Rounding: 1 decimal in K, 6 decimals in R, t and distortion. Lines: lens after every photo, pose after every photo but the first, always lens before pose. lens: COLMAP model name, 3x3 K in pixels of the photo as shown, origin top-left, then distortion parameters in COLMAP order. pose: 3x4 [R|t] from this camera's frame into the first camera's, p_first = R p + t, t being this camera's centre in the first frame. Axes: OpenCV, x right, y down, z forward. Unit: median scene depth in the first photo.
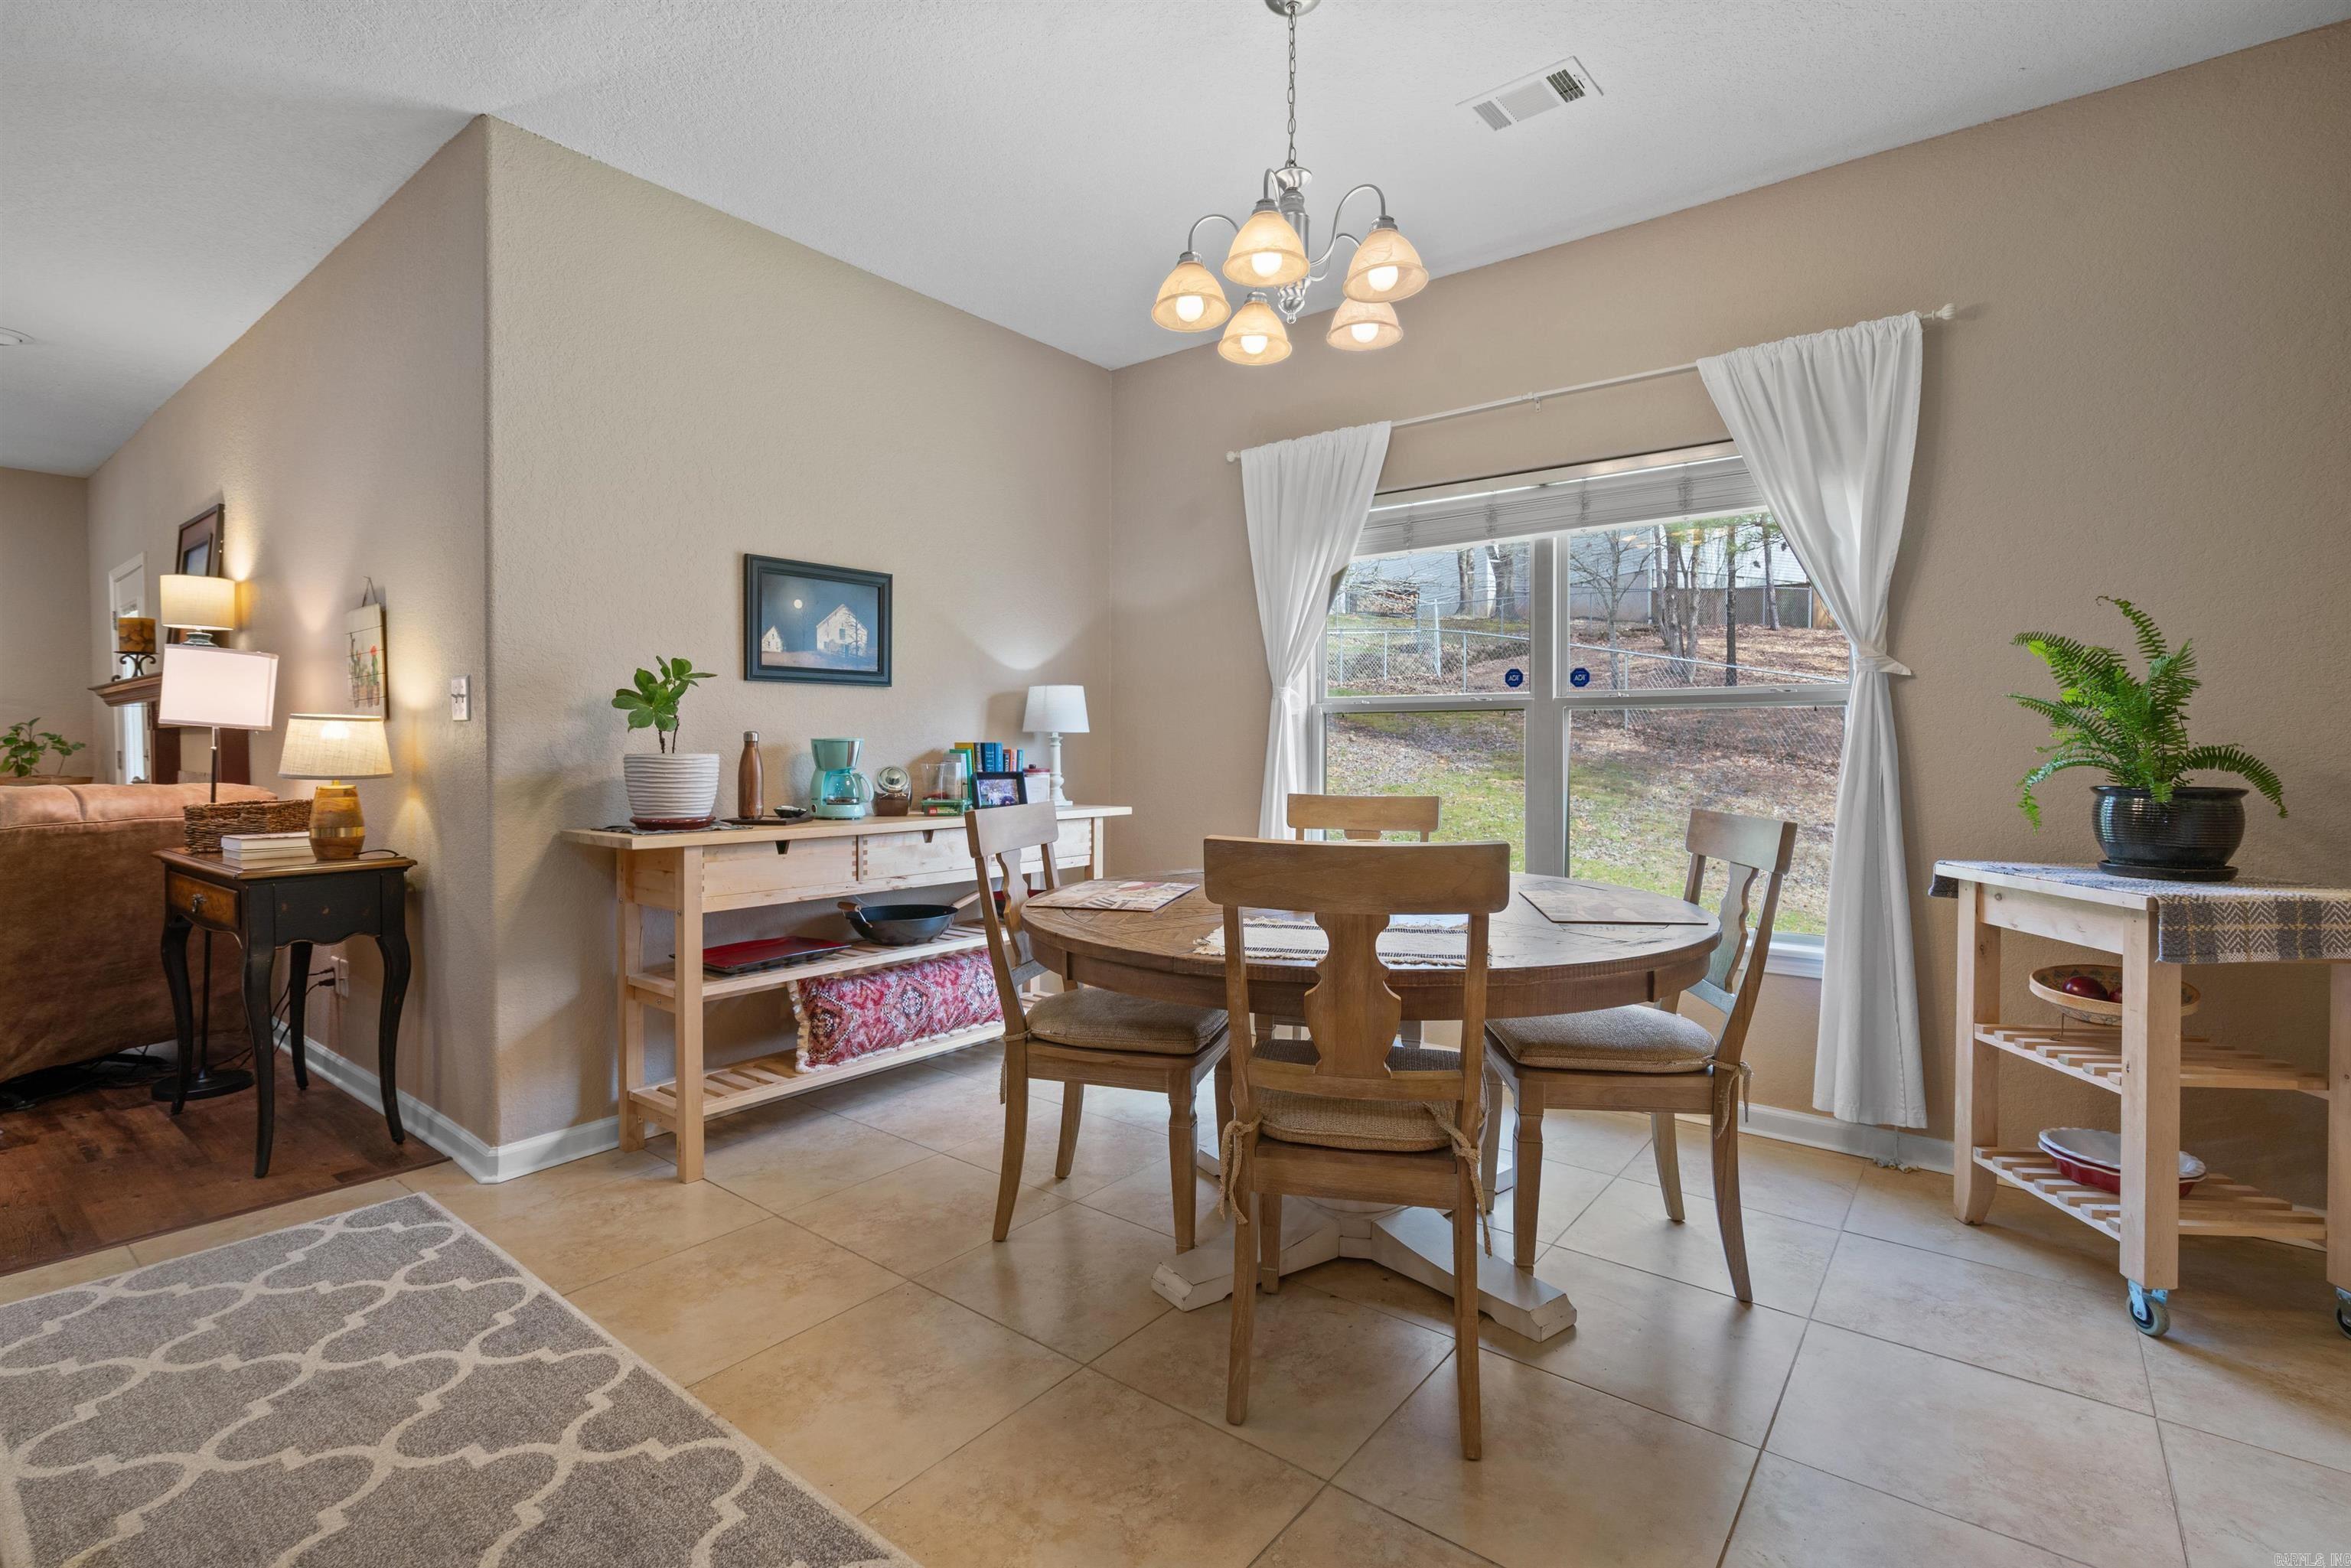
lens RADIAL K [[1069.1, 0, 1177.5], [0, 1069.1, 769.6], [0, 0, 1]] dist [0.000248, -0.000220]
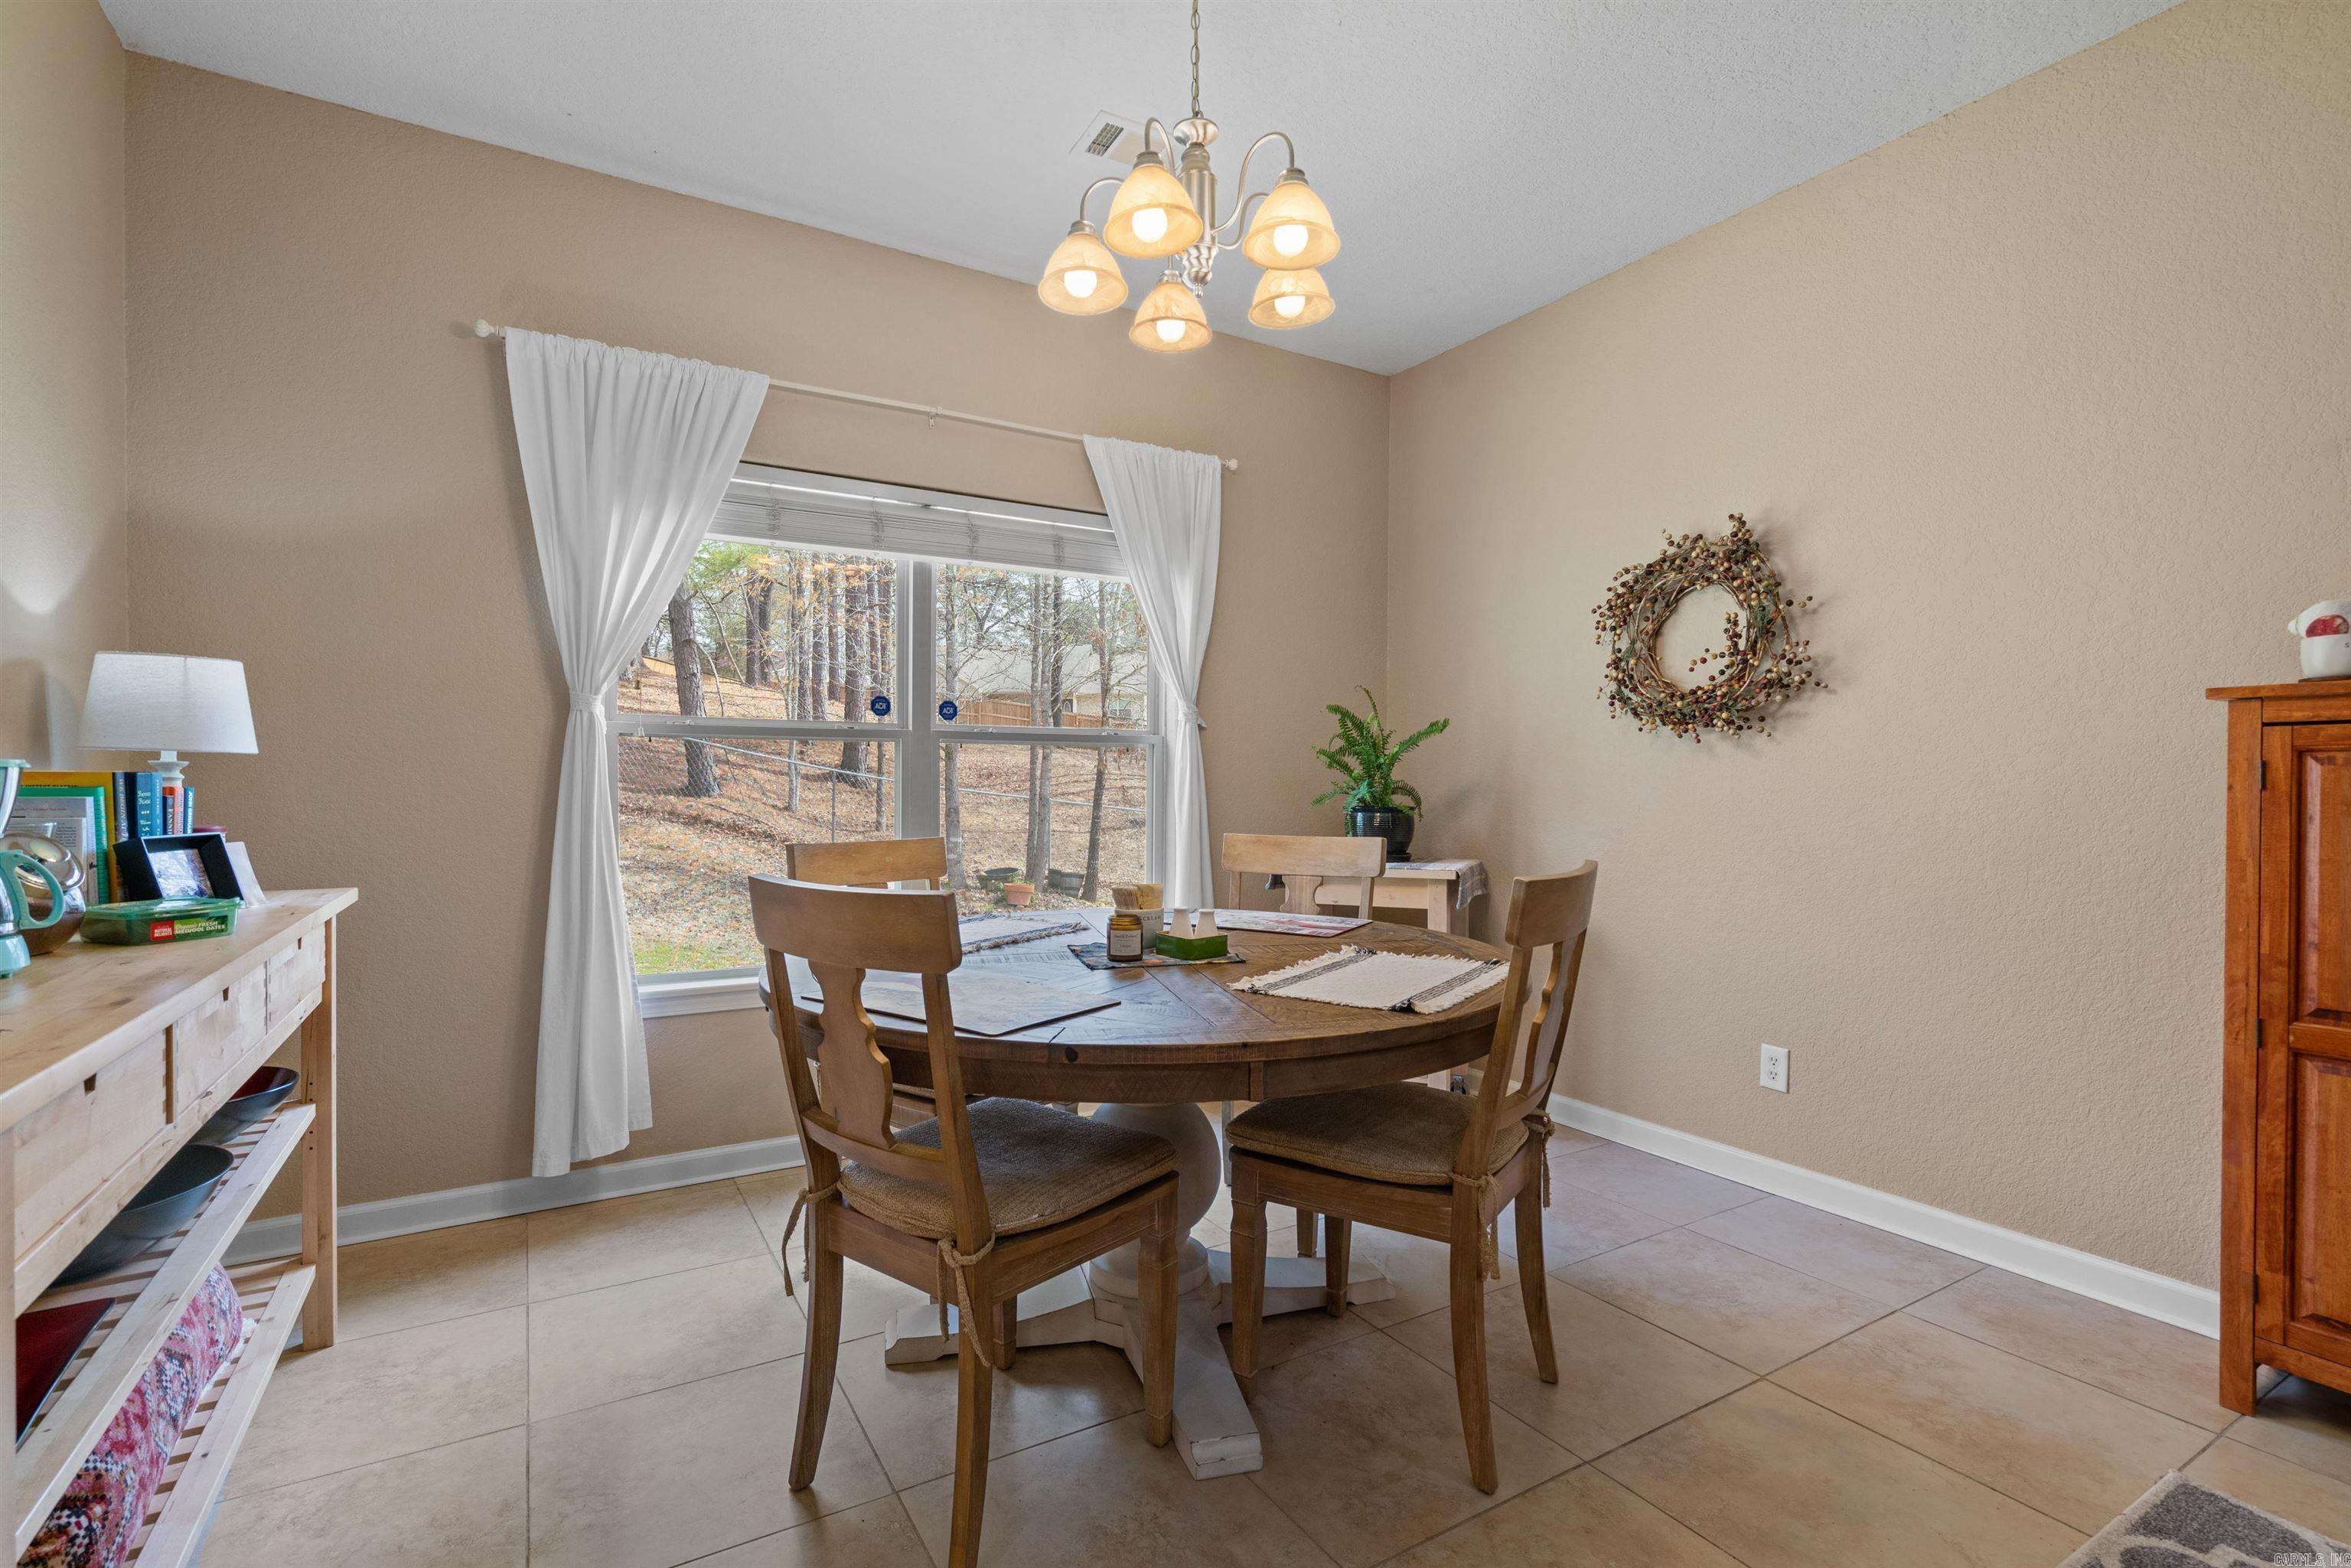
lens RADIAL K [[1069.1, 0, 1172.7], [0, 1069.1, 786.7], [0, 0, 1]] dist [0.000248, -0.000220]
pose [[0.370197, -0.007457, 0.928924, -0.476192], [0.017267, 0.999850, 0.001145, -0.013586], [-0.928793, 0.015616, 0.370270, 0.460713]]
